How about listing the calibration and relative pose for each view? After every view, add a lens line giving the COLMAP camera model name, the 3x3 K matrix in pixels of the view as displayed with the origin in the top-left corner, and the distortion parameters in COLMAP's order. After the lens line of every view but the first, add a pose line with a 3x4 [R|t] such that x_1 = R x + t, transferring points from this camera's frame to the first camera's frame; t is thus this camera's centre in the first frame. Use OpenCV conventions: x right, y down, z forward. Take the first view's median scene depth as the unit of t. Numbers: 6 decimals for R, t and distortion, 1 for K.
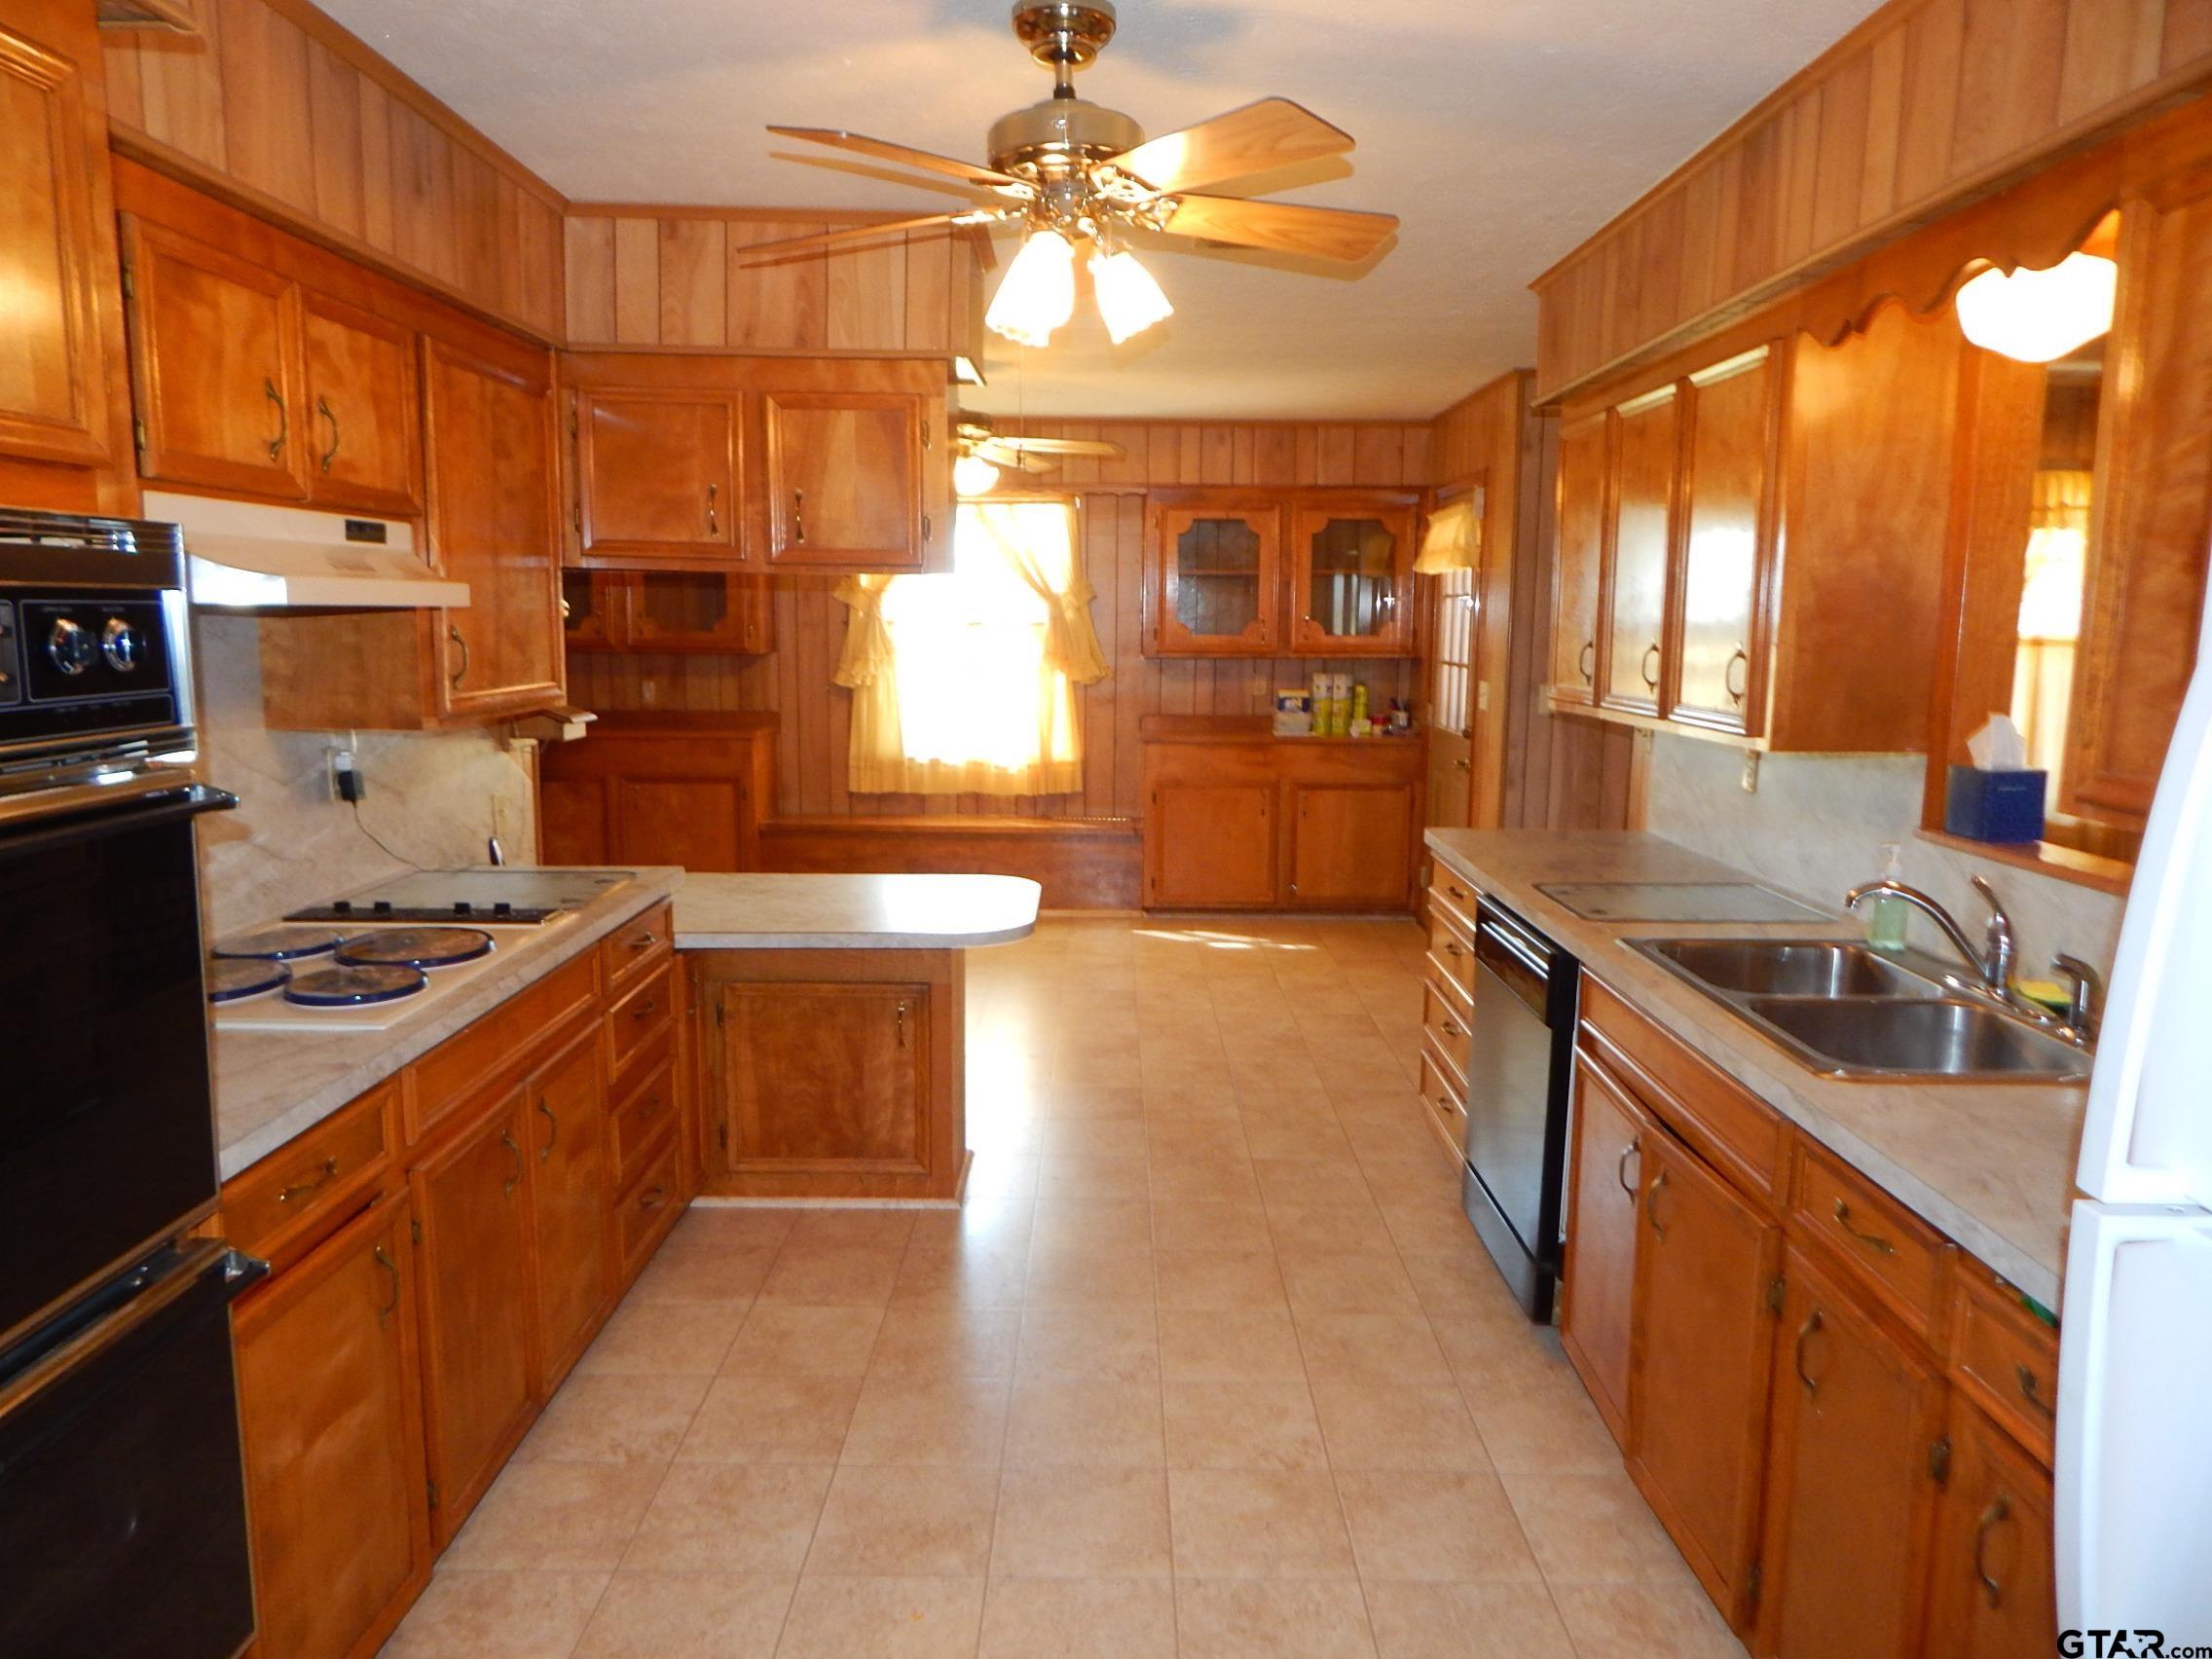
lens RADIAL K [[1438.7, 0, 1120.1], [0, 1438.7, 827.8], [0, 0, 1]] dist [-0.002035, -0.004202]
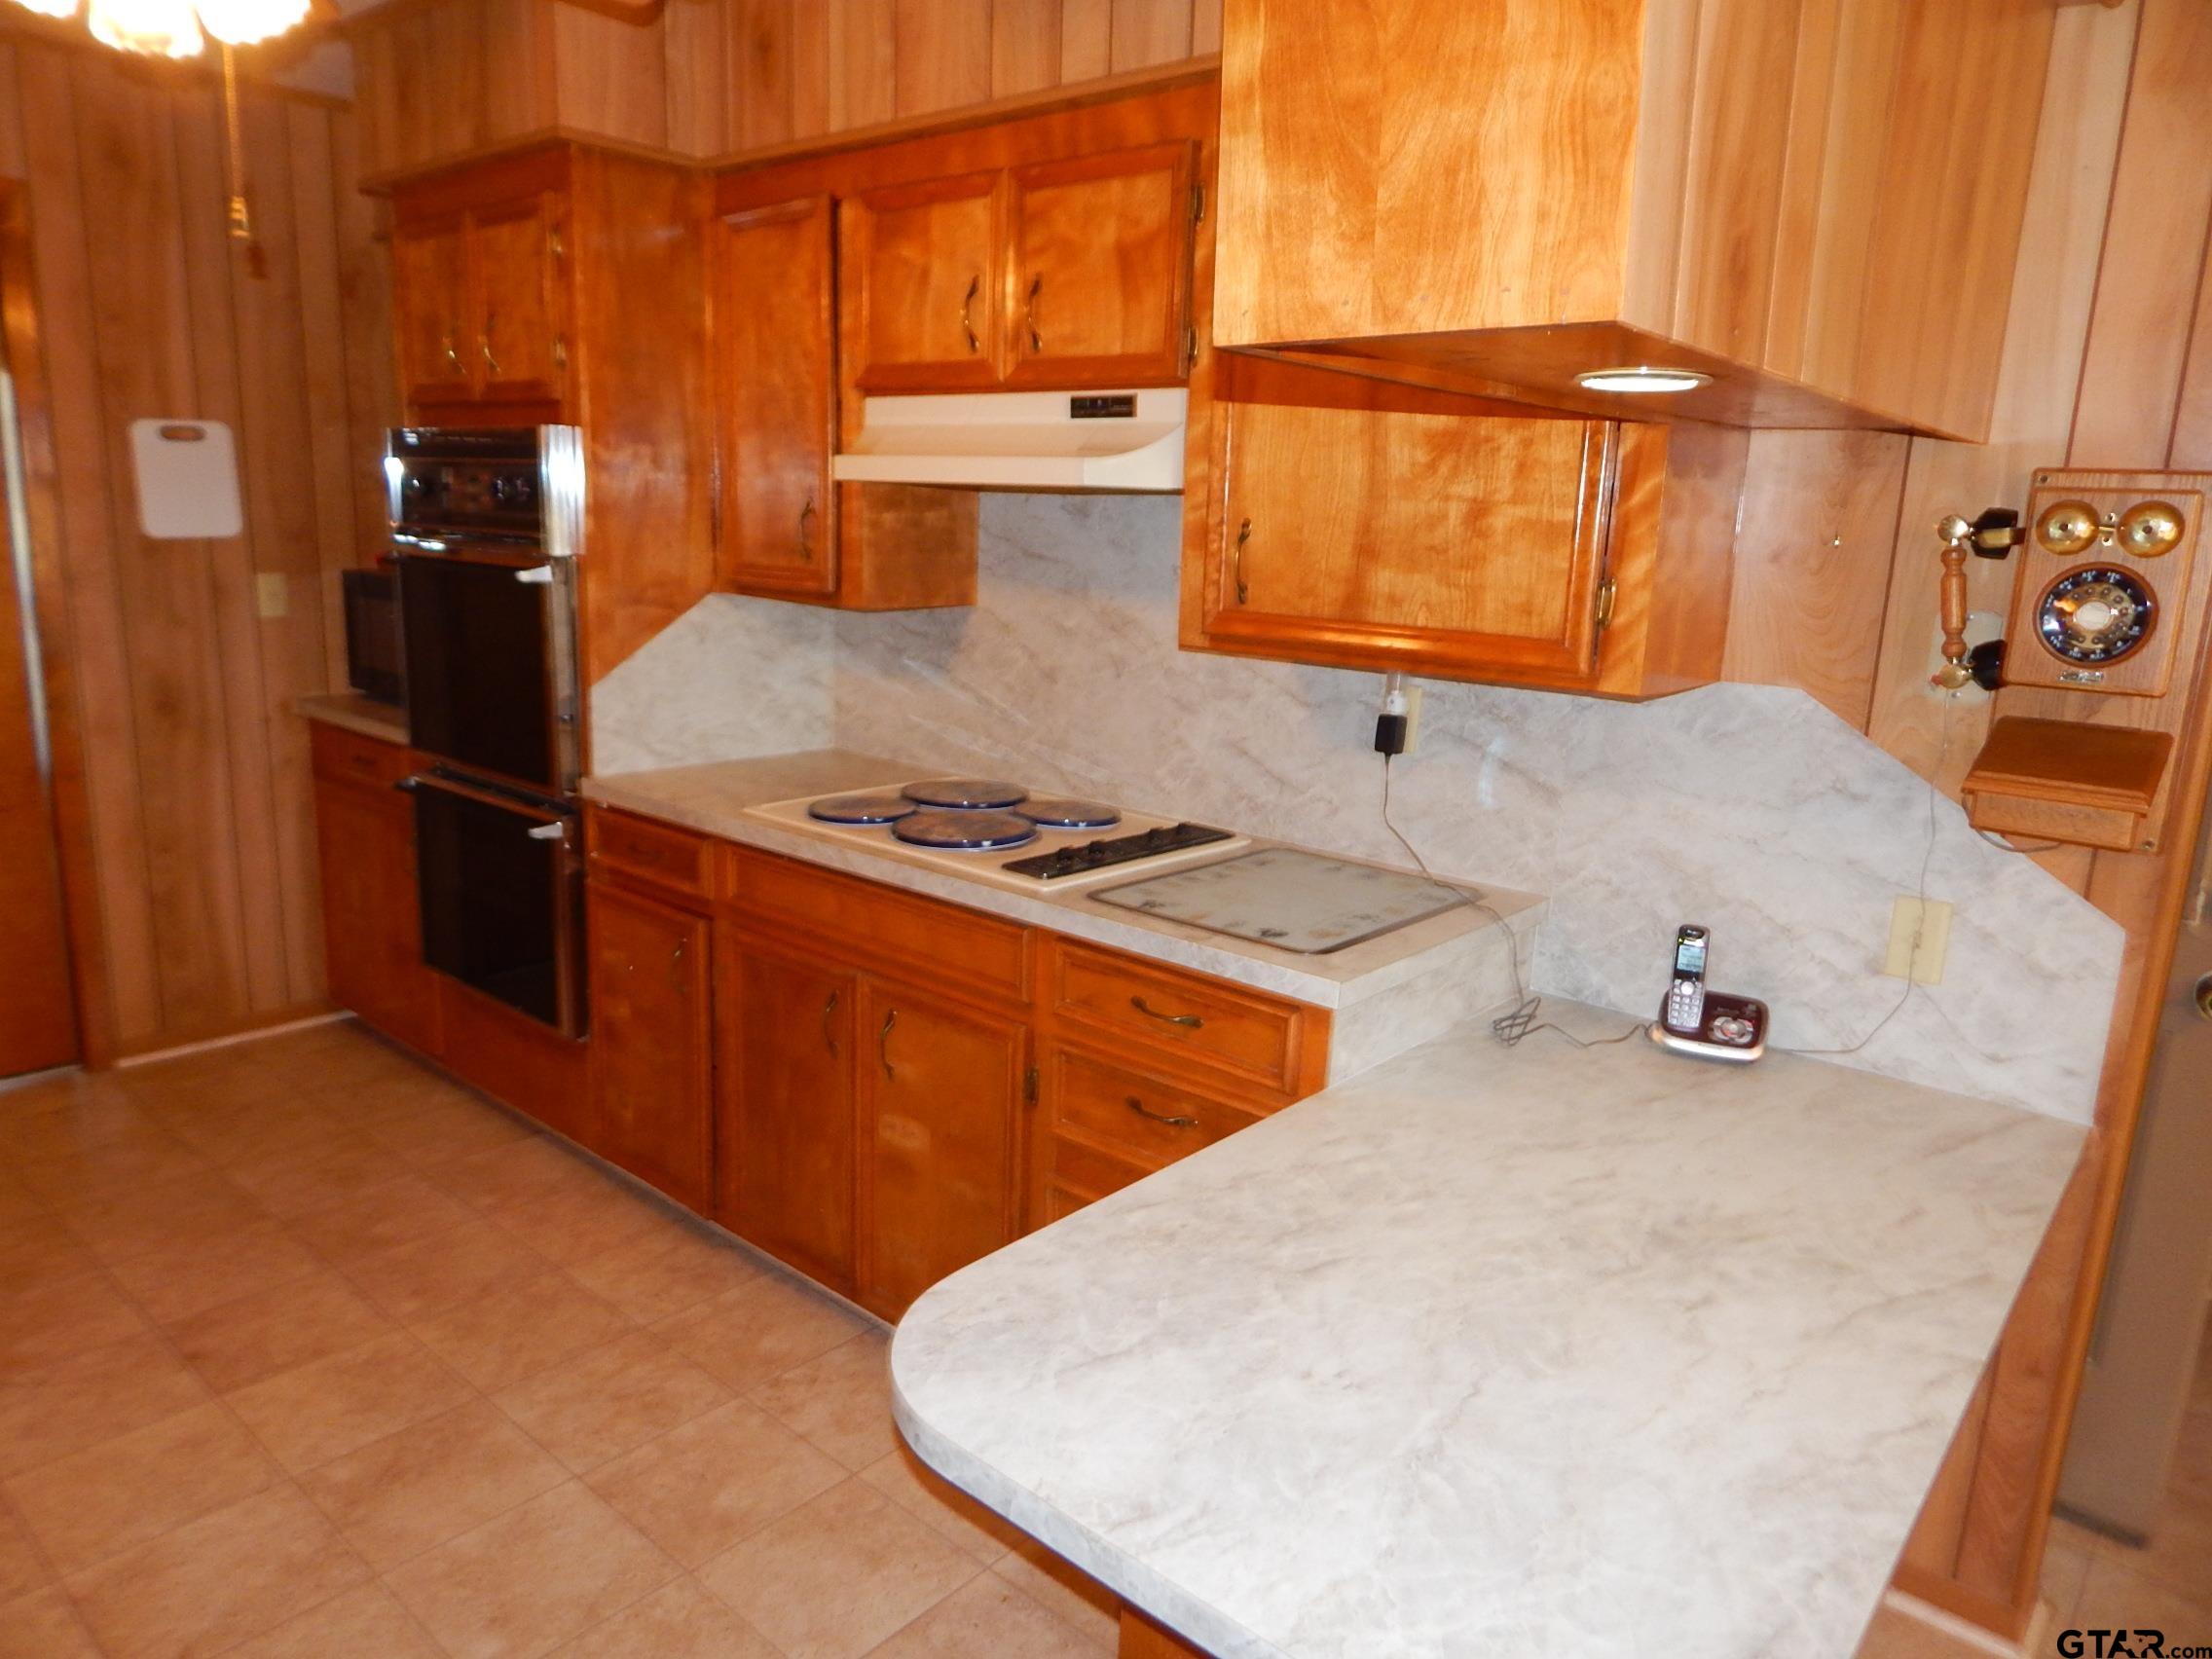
lens RADIAL K [[1468.9, 0, 1106.4], [0, 1468.9, 814.9], [0, 0, 1]] dist [0.003613, 0.000475]
pose [[-0.671939, 0.120170, -0.730792, 0.201628], [-0.151462, 0.943595, 0.294428, -0.262012], [0.724953, 0.308525, -0.615837, 1.828925]]
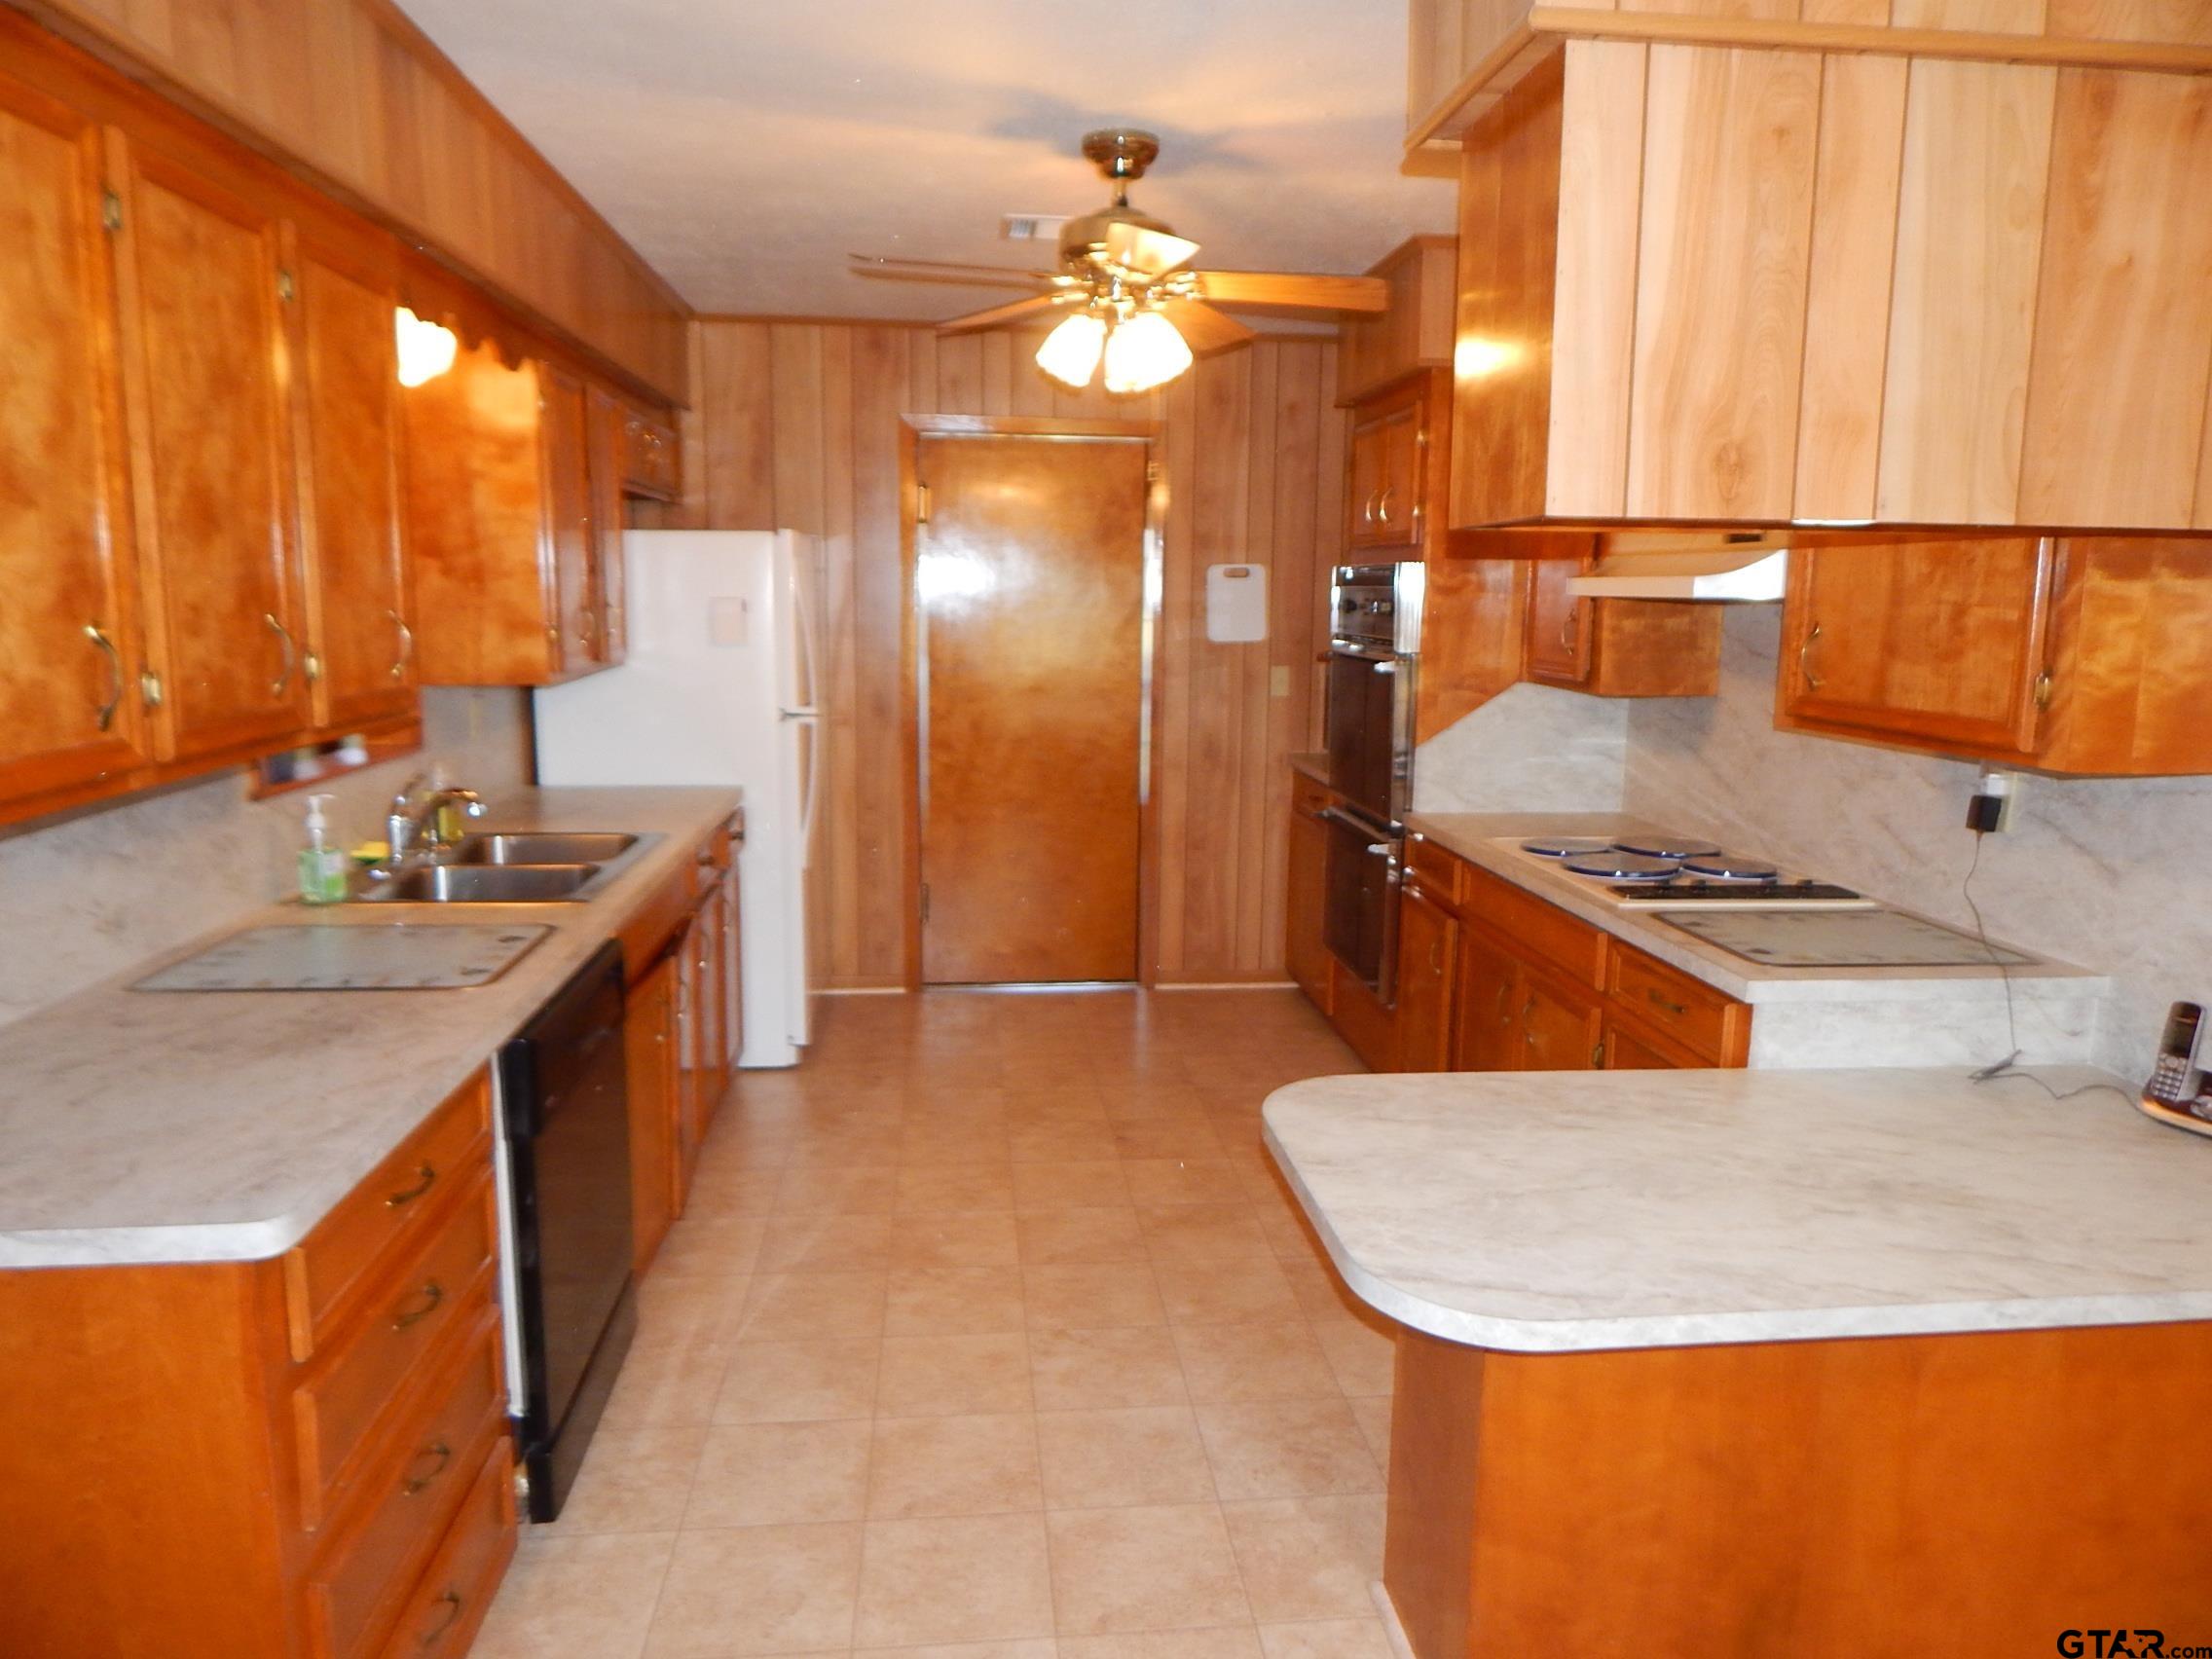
lens RADIAL K [[1458.8, 0, 1110.2], [0, 1458.8, 824.8], [0, 0, 1]] dist [0.005086, -0.002412]
pose [[-0.995901, -0.005779, -0.090265, 0.079942], [-0.033101, 0.952015, 0.304256, -0.356800], [0.084175, 0.305997, -0.948304, 2.348947]]
